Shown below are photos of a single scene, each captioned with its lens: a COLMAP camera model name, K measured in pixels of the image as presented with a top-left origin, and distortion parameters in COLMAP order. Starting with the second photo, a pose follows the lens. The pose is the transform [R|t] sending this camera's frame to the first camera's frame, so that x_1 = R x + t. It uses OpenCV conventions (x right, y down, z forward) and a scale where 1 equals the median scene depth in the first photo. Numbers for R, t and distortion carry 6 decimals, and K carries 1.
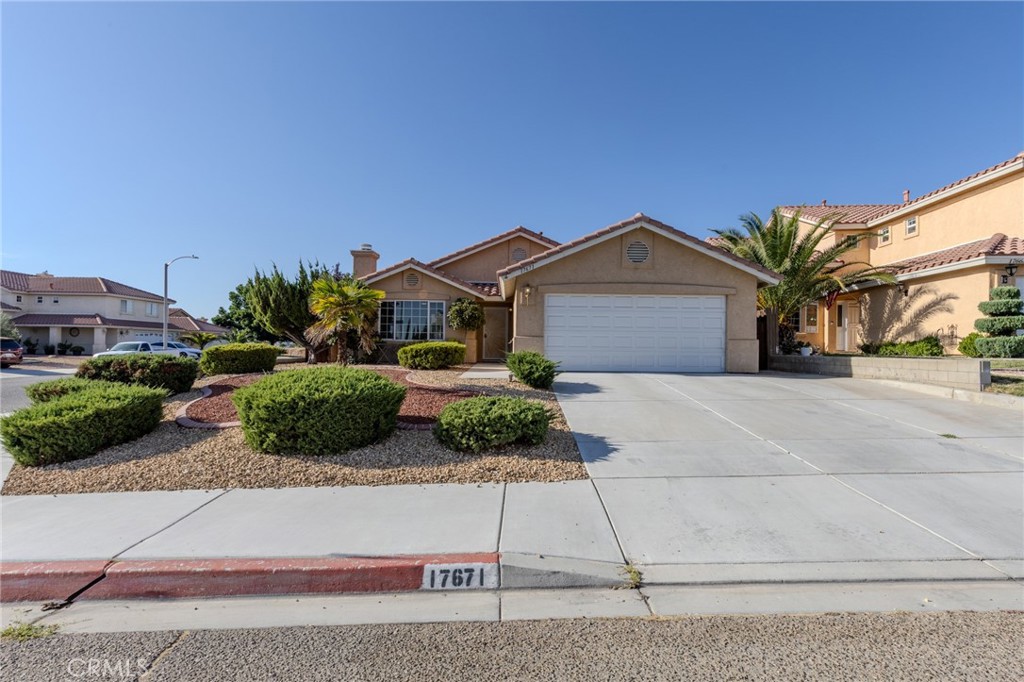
lens RADIAL K [[502.4, 0, 512.0], [0, 502.4, 341.0], [0, 0, 1]] dist [-0.002890, -0.000302]
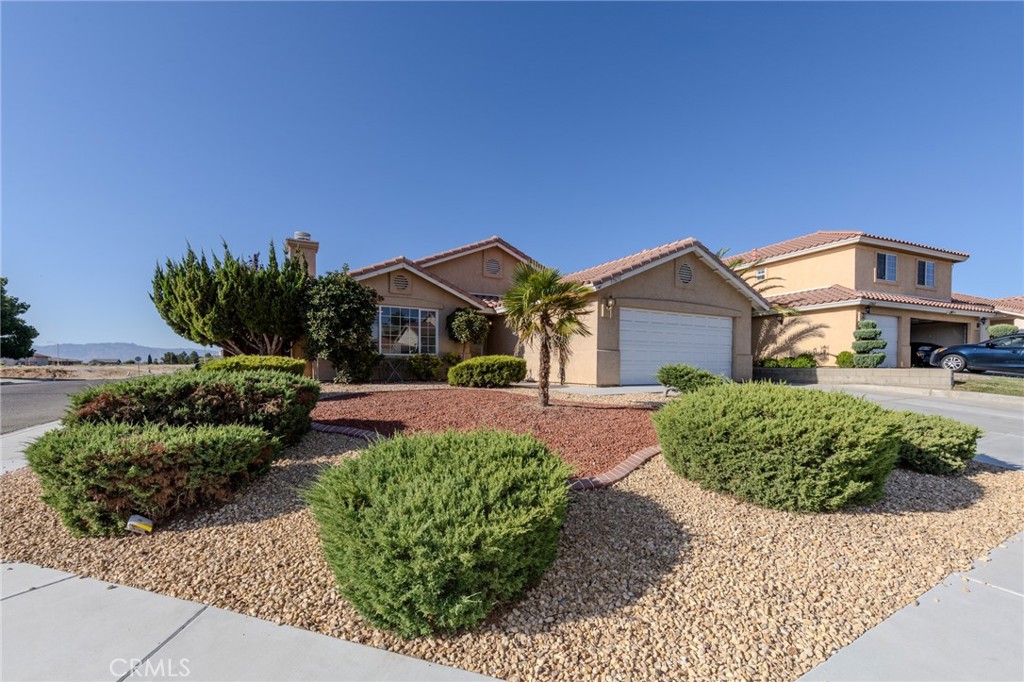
lens RADIAL K [[451.3, 0, 511.9], [0, 451.3, 365.0], [0, 0, 1]] dist [0.002431, 0.000101]
pose [[0.867063, -0.004388, 0.498180, -0.532614], [-0.001904, 0.999925, 0.012122, 0.008818], [-0.498195, -0.011459, 0.866989, 0.317803]]
